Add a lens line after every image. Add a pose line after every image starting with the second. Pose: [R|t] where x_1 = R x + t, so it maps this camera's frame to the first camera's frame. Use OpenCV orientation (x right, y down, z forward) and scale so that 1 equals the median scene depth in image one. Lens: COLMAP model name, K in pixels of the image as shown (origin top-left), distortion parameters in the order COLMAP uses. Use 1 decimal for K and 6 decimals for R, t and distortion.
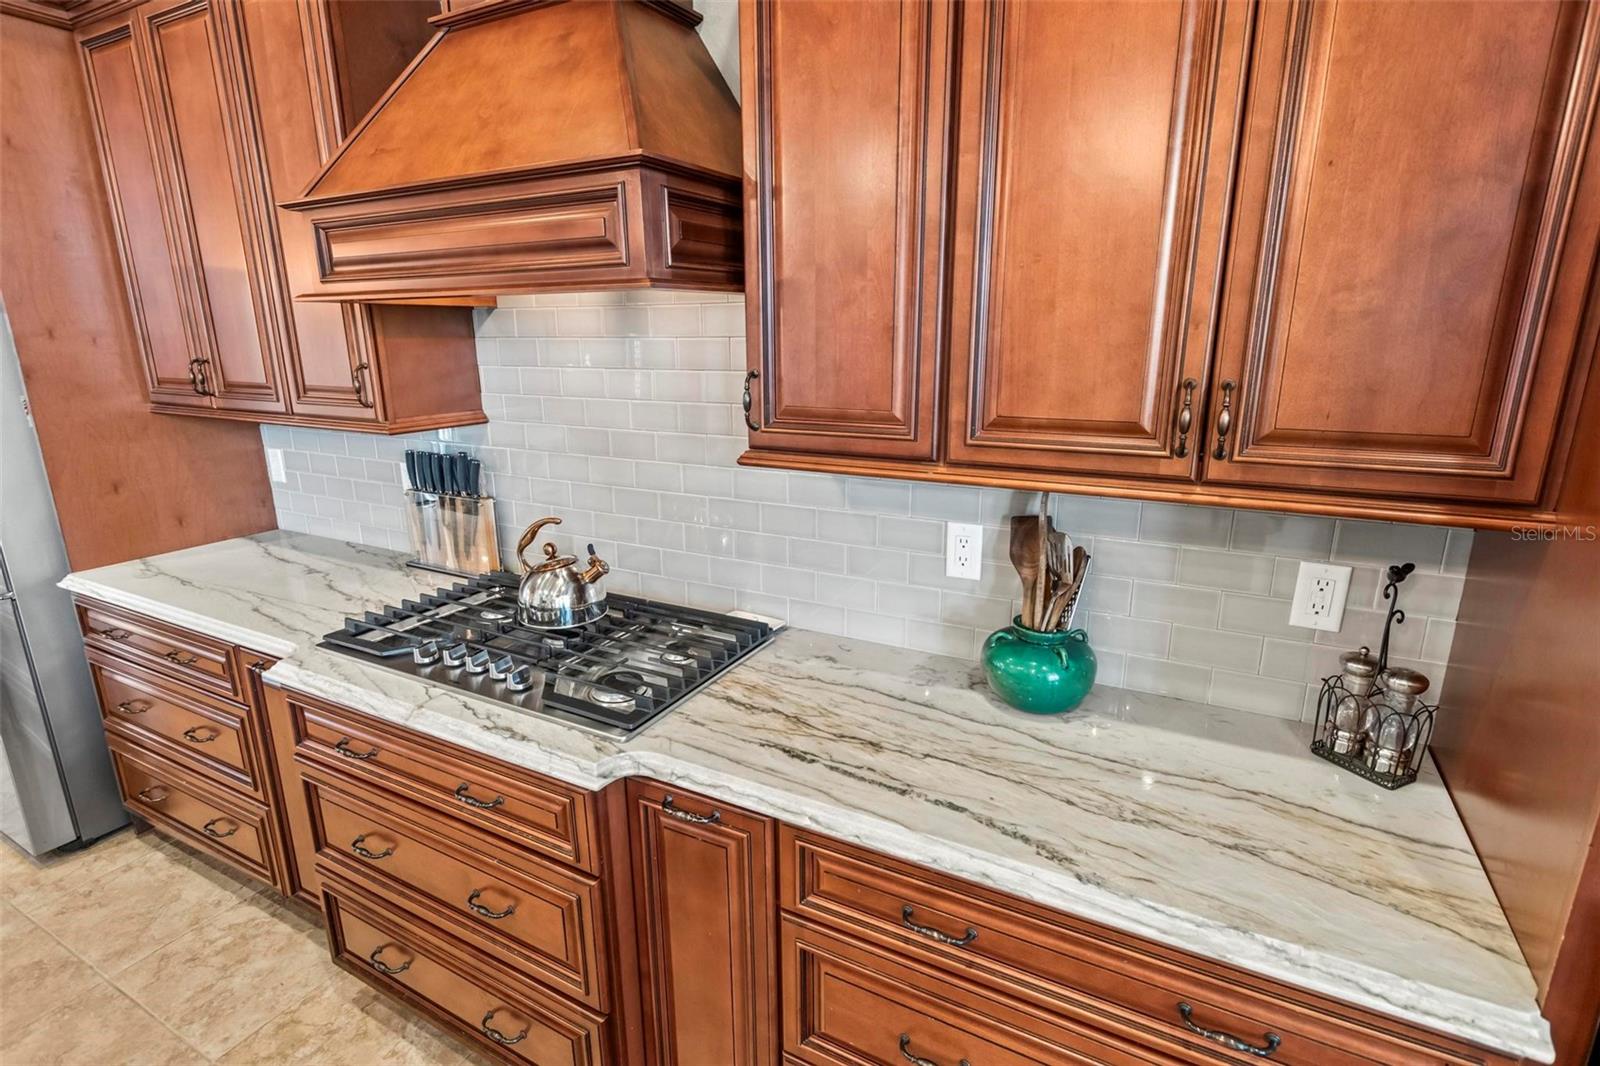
lens RADIAL K [[795.6, 0, 794.4], [0, 795.6, 539.9], [0, 0, 1]] dist [-0.001206, -0.000379]
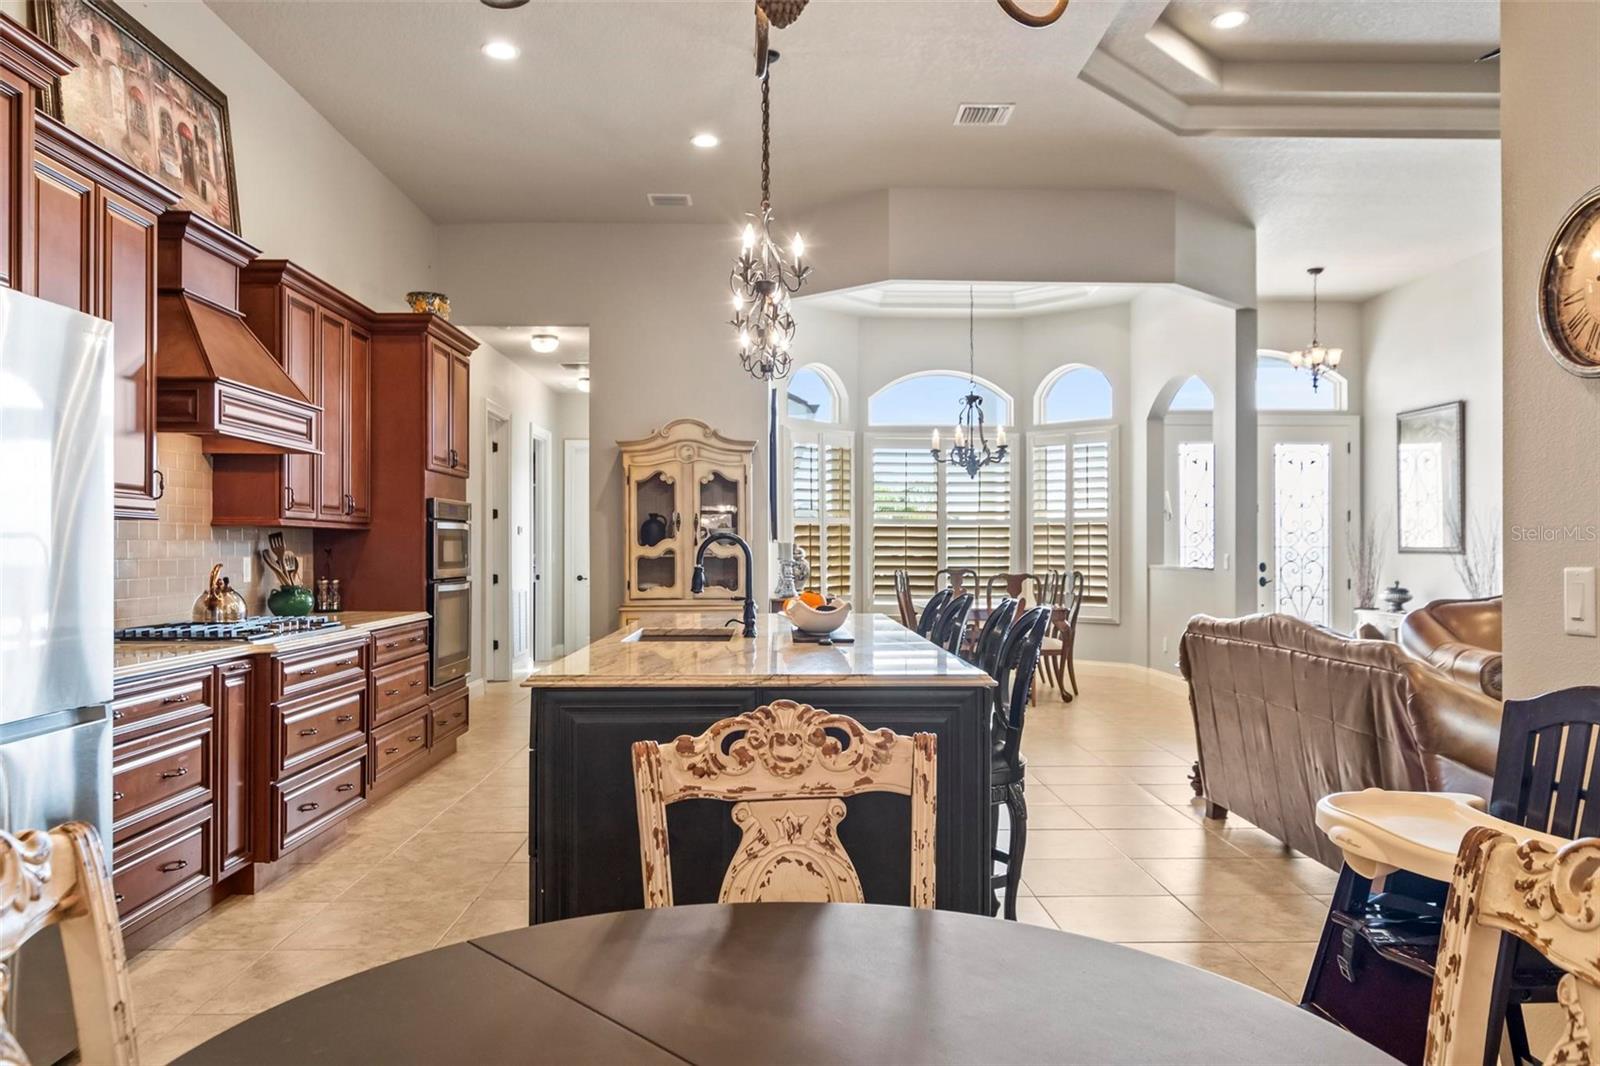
lens RADIAL K [[1155.4, 0, 798.8], [0, 1155.4, 544.8], [0, 0, 1]] dist [0.001983, 0.000741]
pose [[-0.498592, 0.007777, 0.866802, -3.942866], [0.219040, 0.968639, 0.117303, -0.108605], [-0.838706, 0.248350, -0.484659, 1.443191]]
